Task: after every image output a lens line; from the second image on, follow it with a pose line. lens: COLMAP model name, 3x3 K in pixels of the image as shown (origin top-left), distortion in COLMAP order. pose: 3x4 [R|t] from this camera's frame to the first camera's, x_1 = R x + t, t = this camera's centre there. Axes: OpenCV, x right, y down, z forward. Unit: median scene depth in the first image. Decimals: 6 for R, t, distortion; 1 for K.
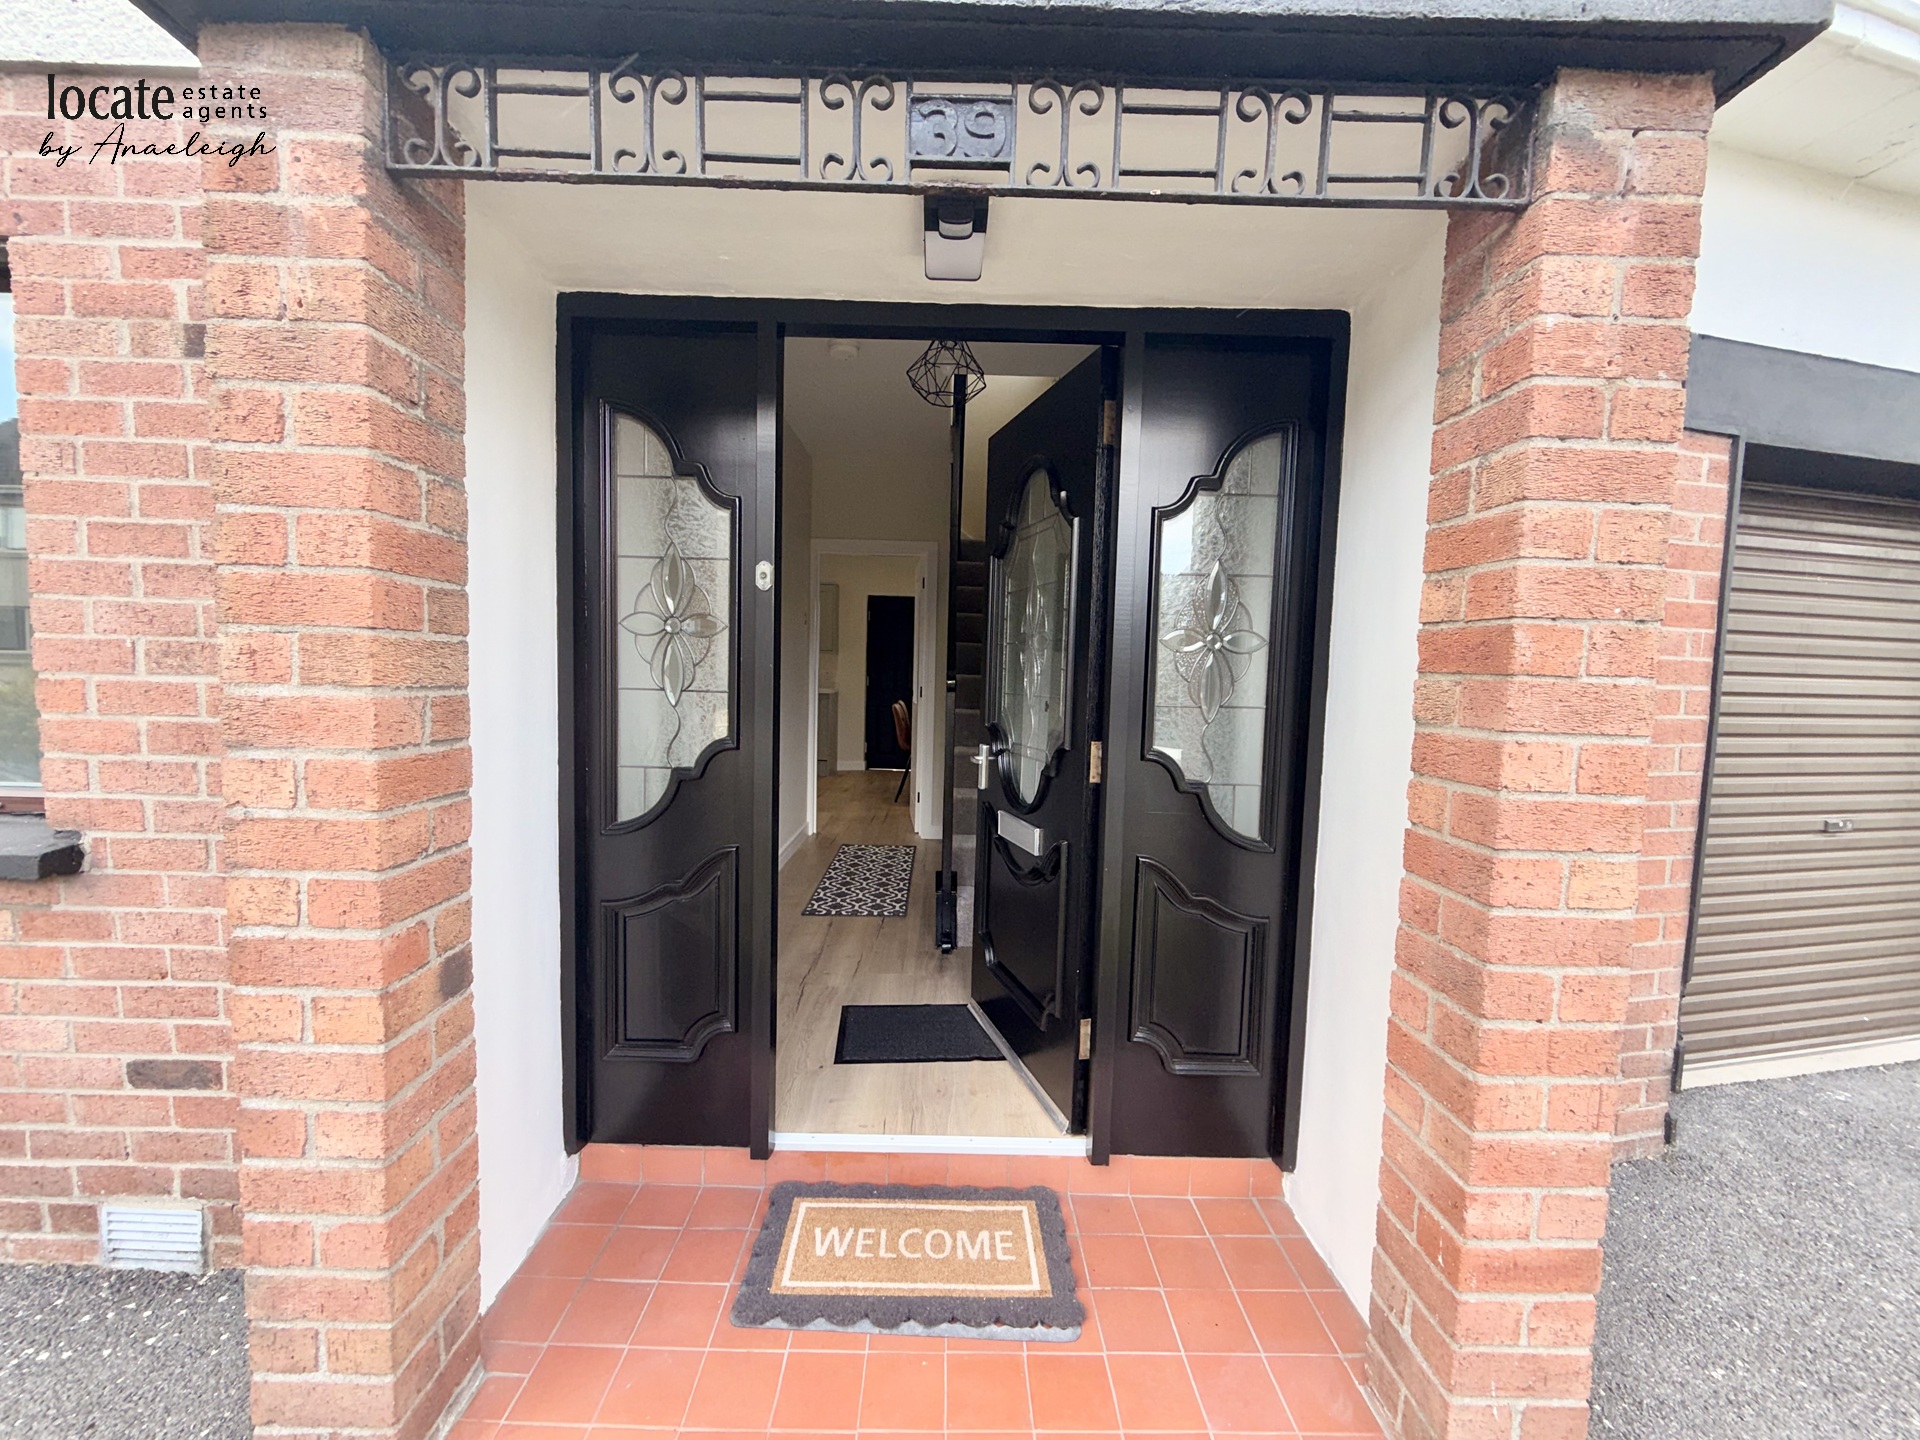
lens RADIAL K [[763.5, 0, 954.2], [0, 763.5, 725.6], [0, 0, 1]] dist [-0.002591, 0.000901]
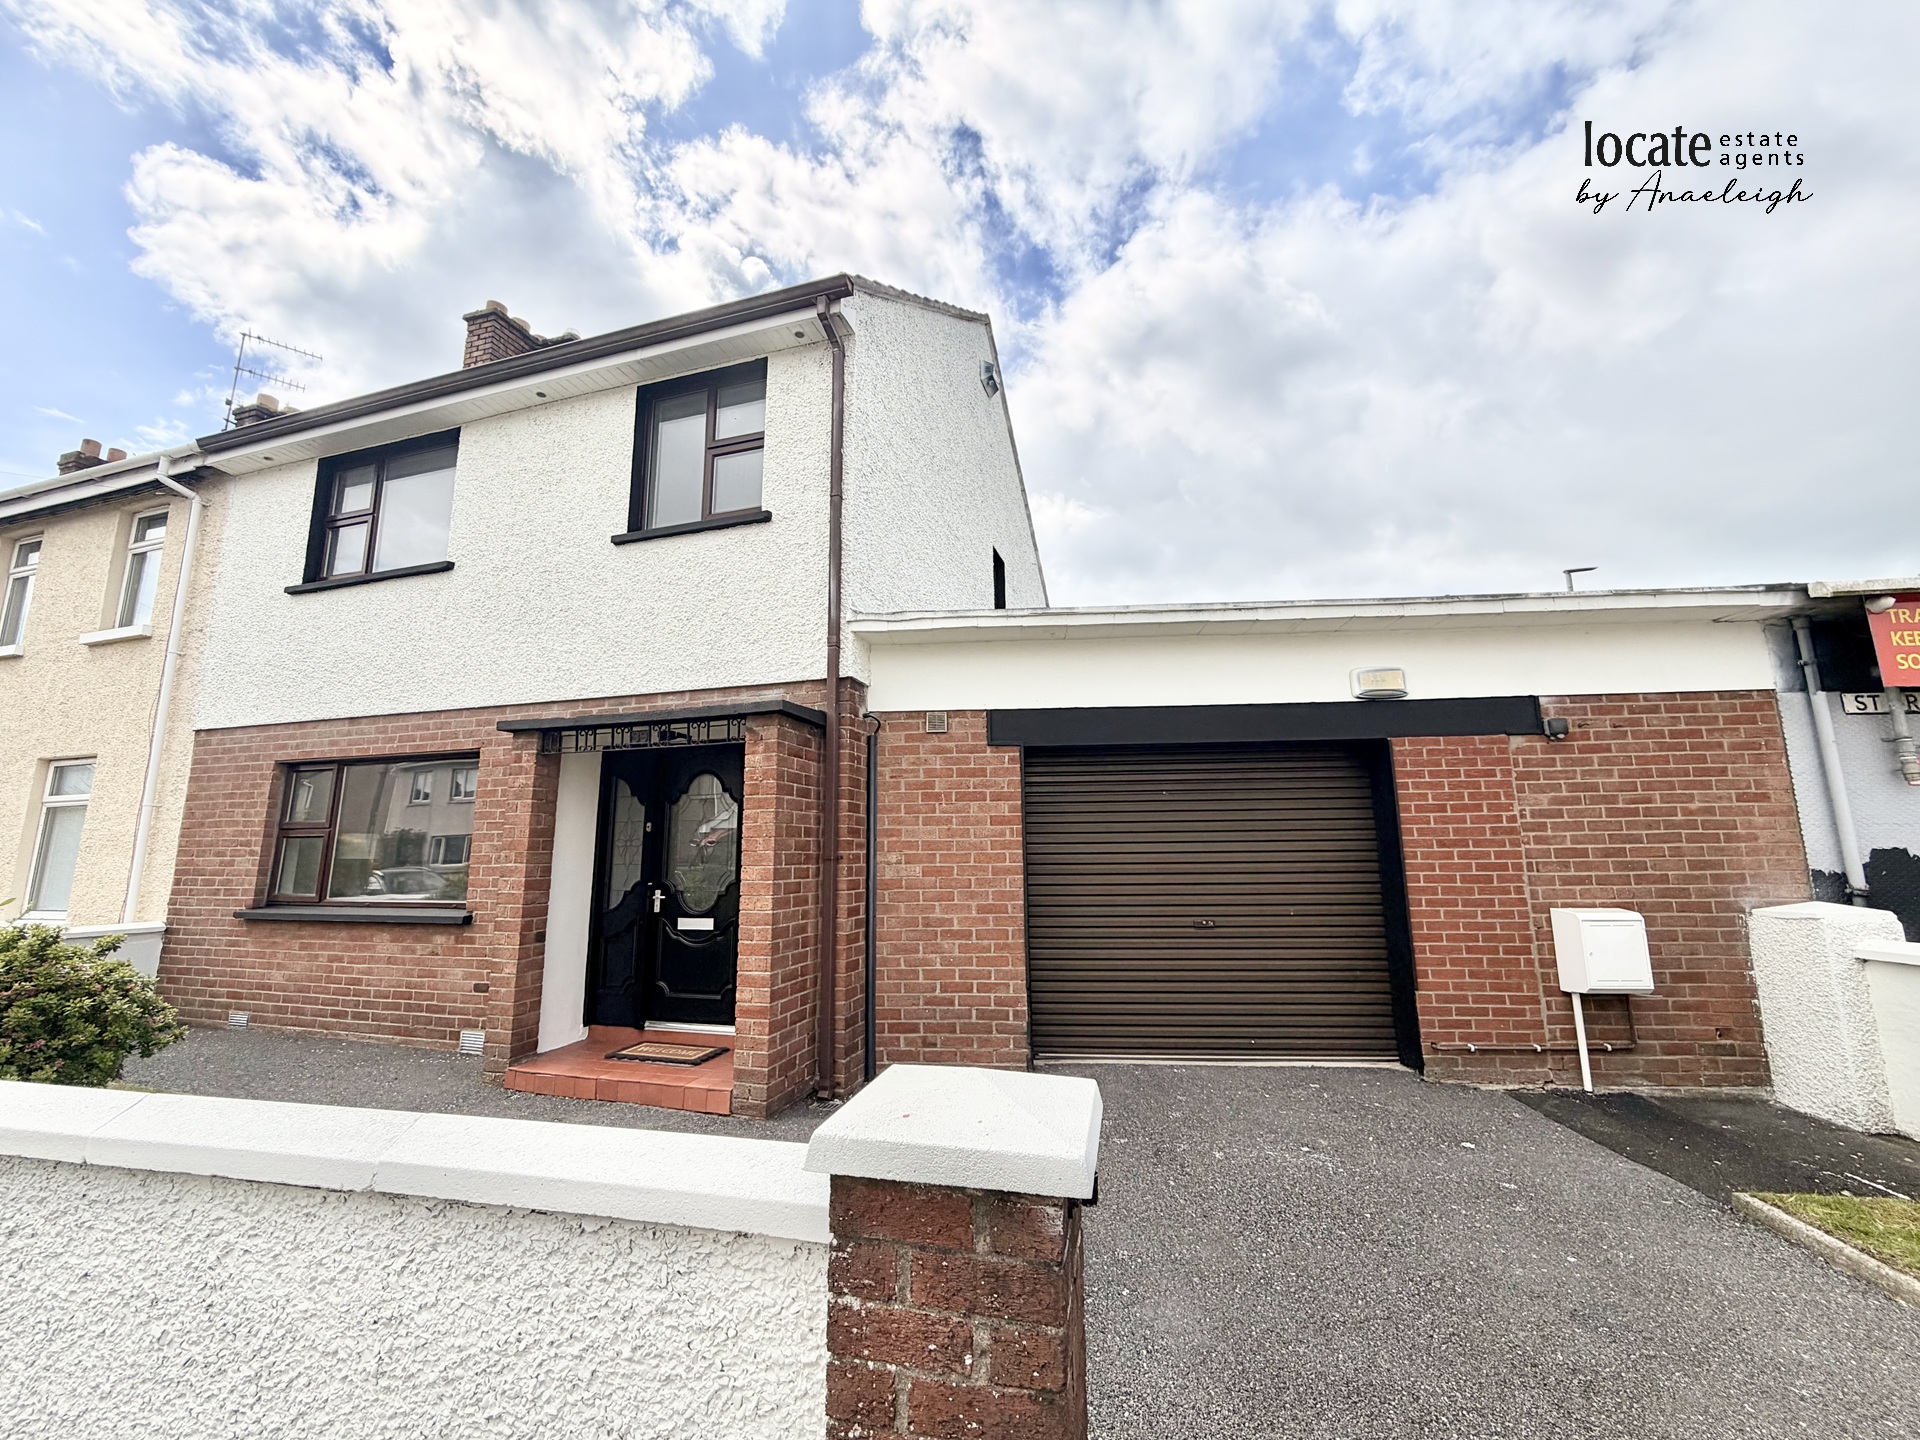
lens RADIAL K [[763.5, 0, 954.2], [0, 763.5, 725.6], [0, 0, 1]] dist [-0.002591, 0.000901]
pose [[0.951340, -0.086467, -0.295764, 2.001982], [0.011532, 0.969141, -0.246236, 0.196989], [0.307928, 0.230843, 0.922980, -1.695064]]
